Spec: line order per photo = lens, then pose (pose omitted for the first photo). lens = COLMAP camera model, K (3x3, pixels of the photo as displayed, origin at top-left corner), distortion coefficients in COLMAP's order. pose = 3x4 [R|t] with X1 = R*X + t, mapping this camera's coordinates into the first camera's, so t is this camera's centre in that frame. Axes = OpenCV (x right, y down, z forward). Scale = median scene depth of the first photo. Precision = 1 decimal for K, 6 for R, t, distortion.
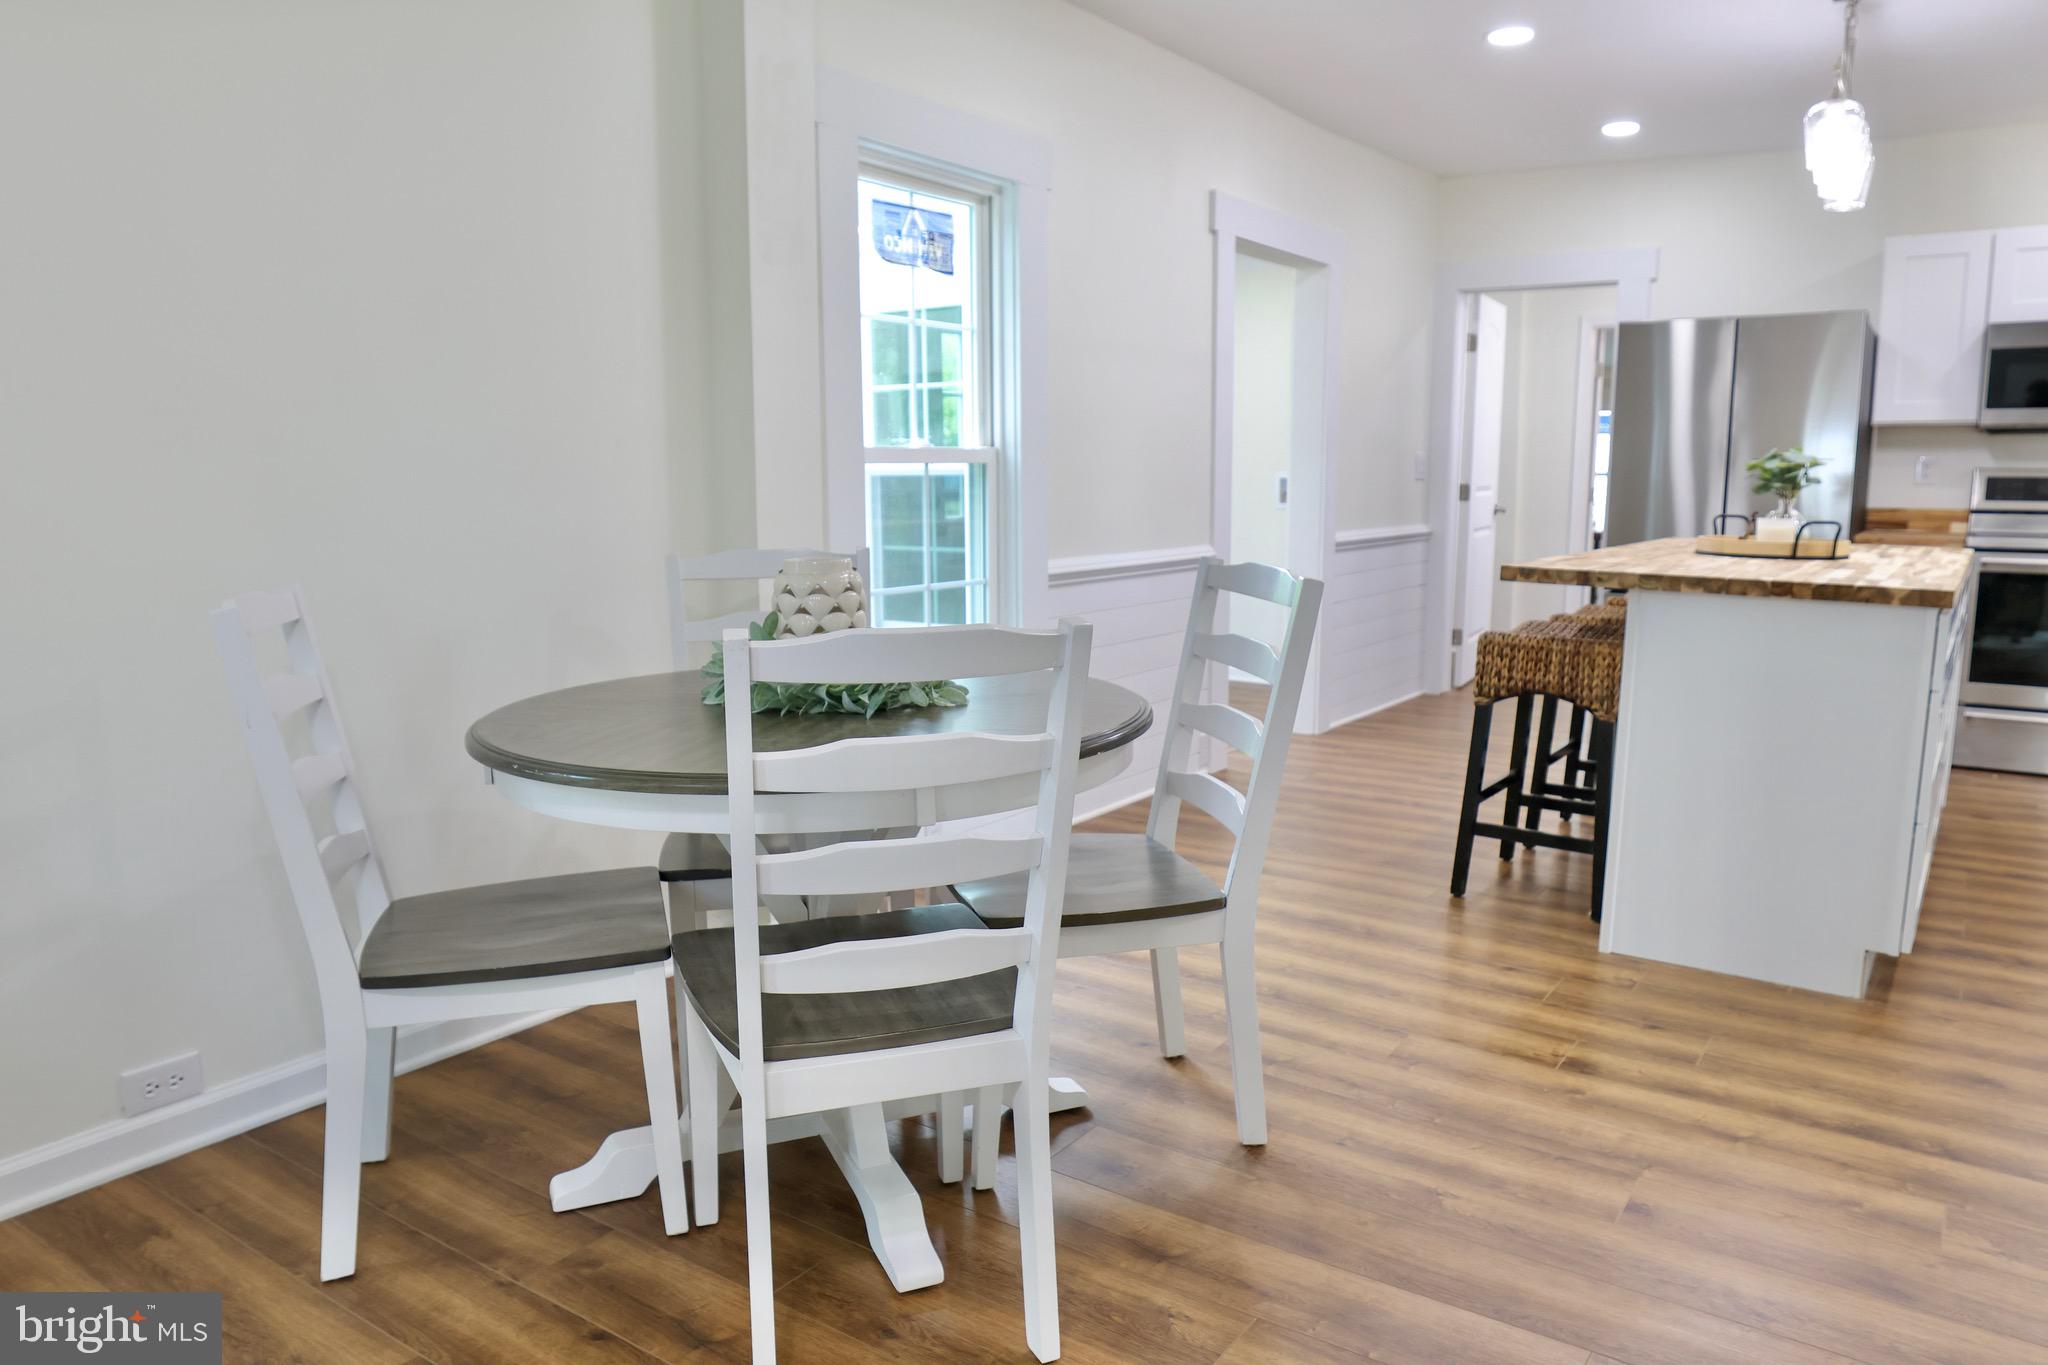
lens RADIAL K [[1413.0, 0, 1032.6], [0, 1413.0, 695.4], [0, 0, 1]] dist [-0.052502, 0.025156]
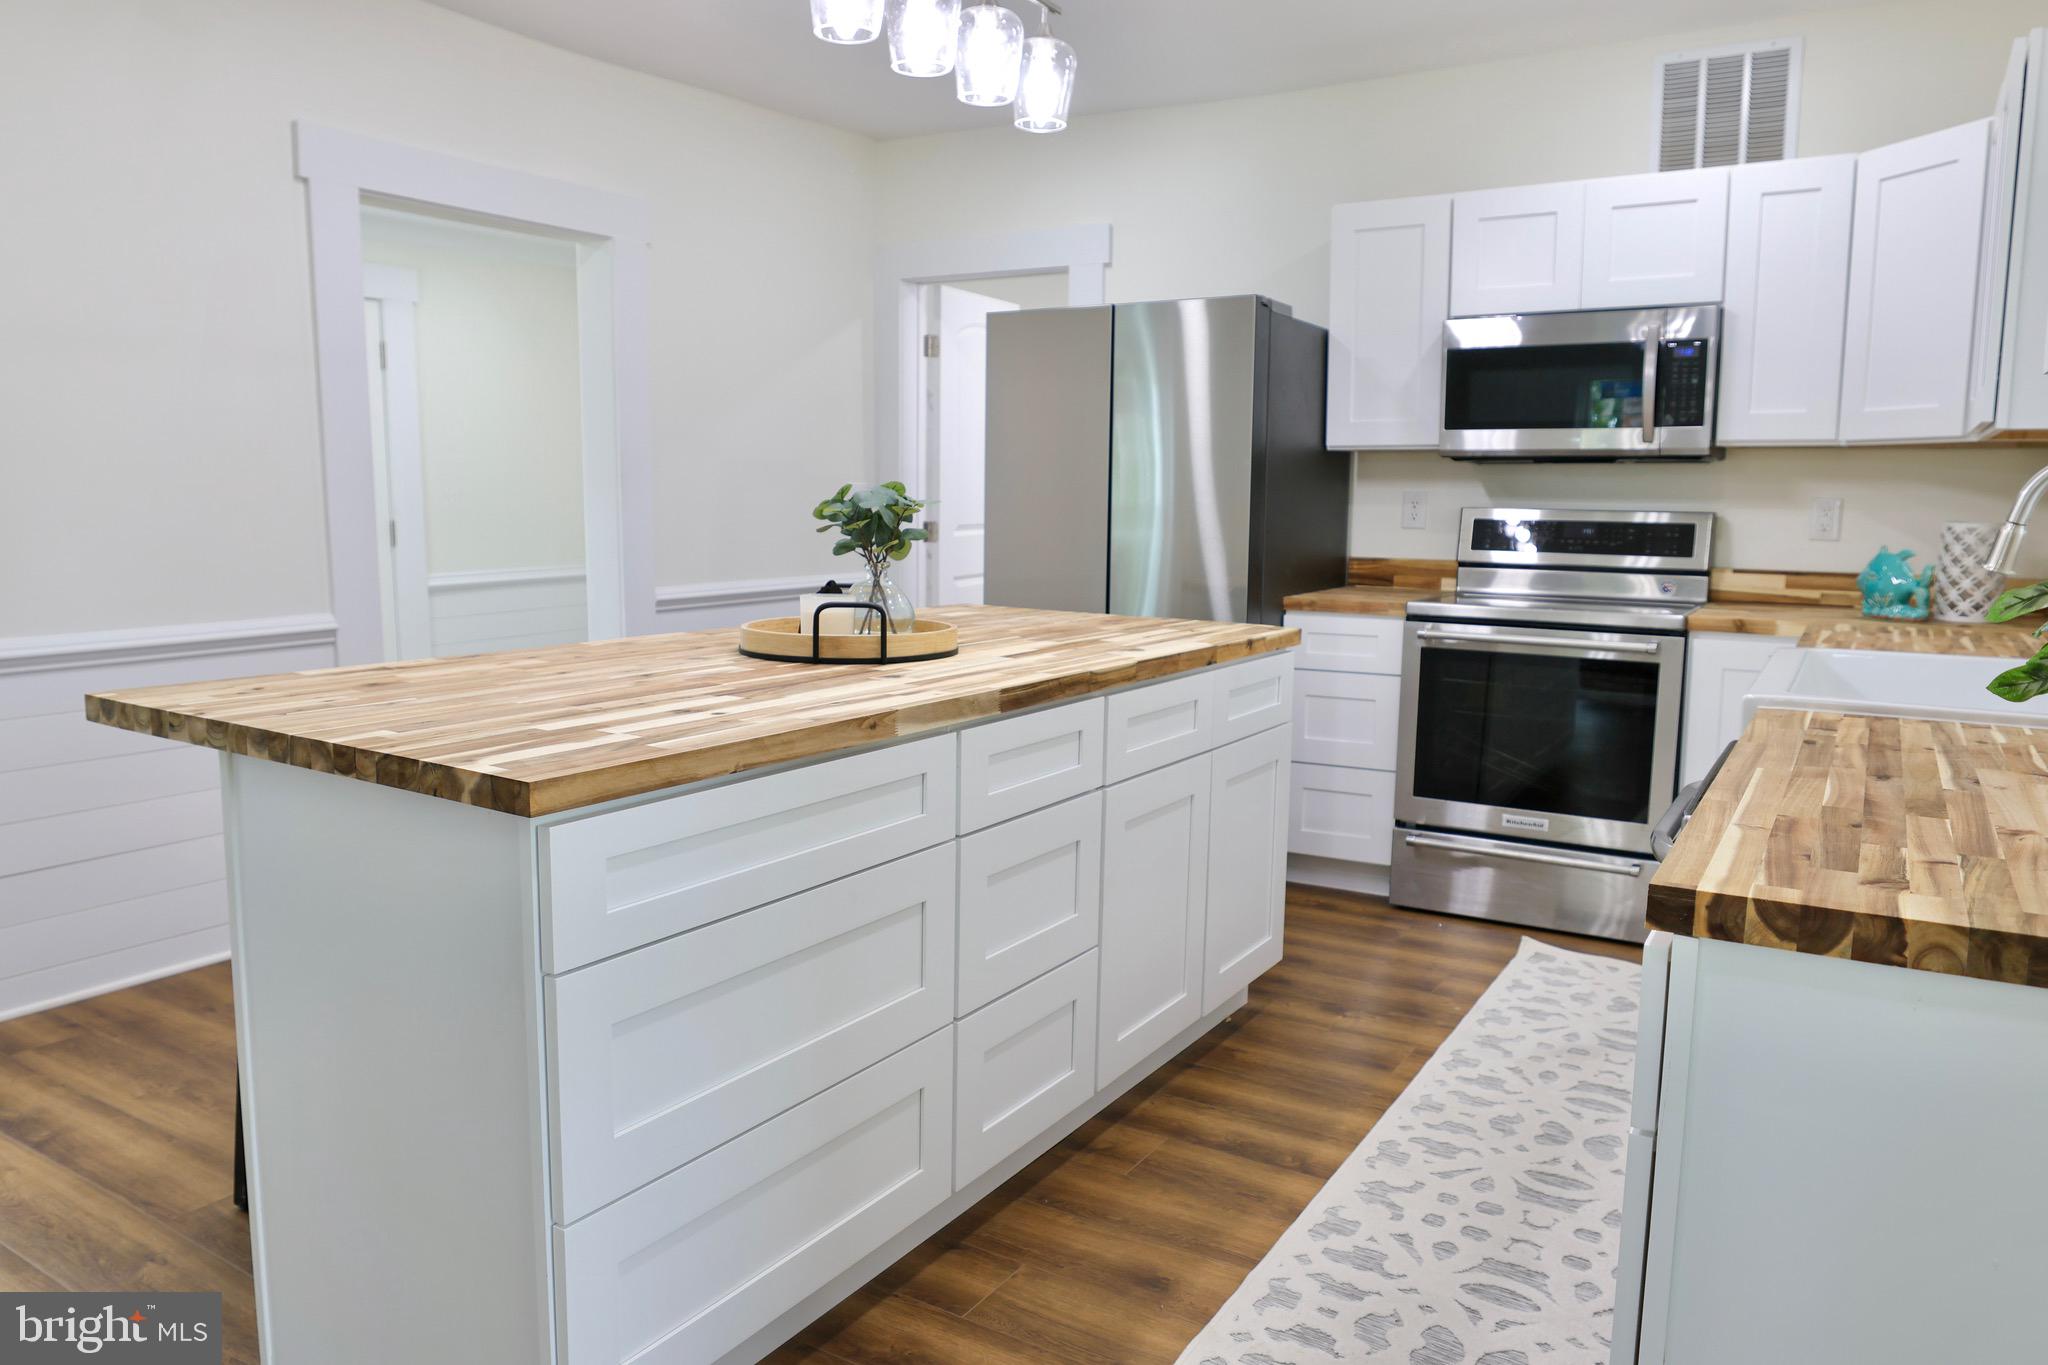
lens RADIAL K [[1413.0, 0, 1020.8], [0, 1413.0, 686.4], [0, 0, 1]] dist [-0.052502, 0.025156]
pose [[0.998765, 0.003037, 0.049590, 0.577951], [-0.002031, 0.999791, -0.020327, -0.070791], [-0.049641, 0.020201, 0.998563, 0.346650]]
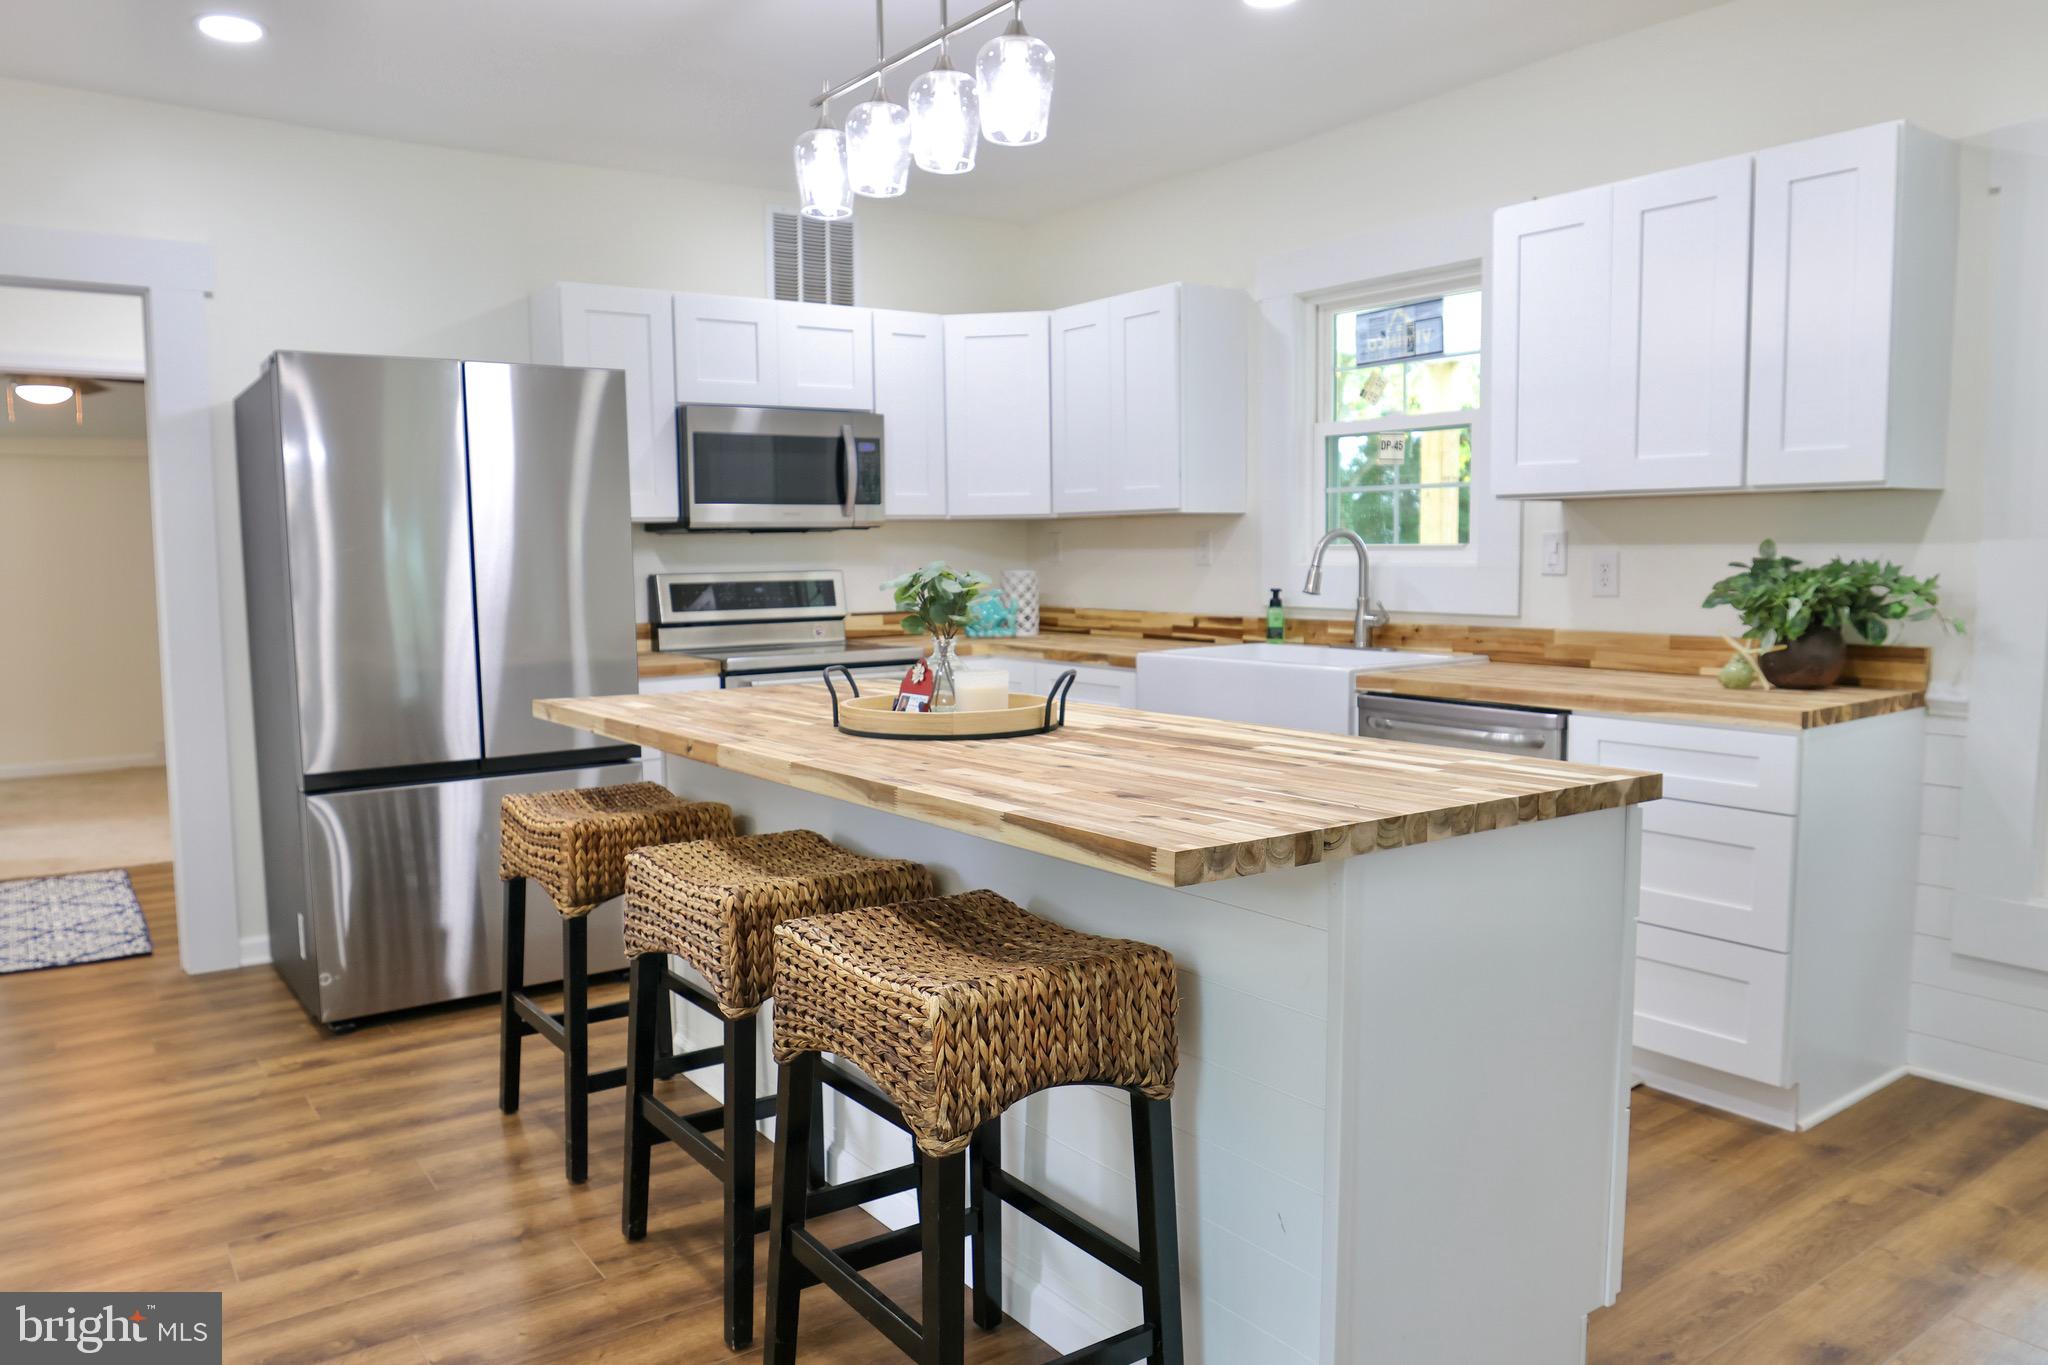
lens RADIAL K [[1413.0, 0, 1005.8], [0, 1413.0, 684.7], [0, 0, 1]] dist [-0.052502, 0.025156]
pose [[0.340497, -0.091906, 0.935743, -0.070111], [0.159929, 0.986370, 0.038683, -0.141021], [-0.926544, 0.136481, 0.350555, 0.746599]]
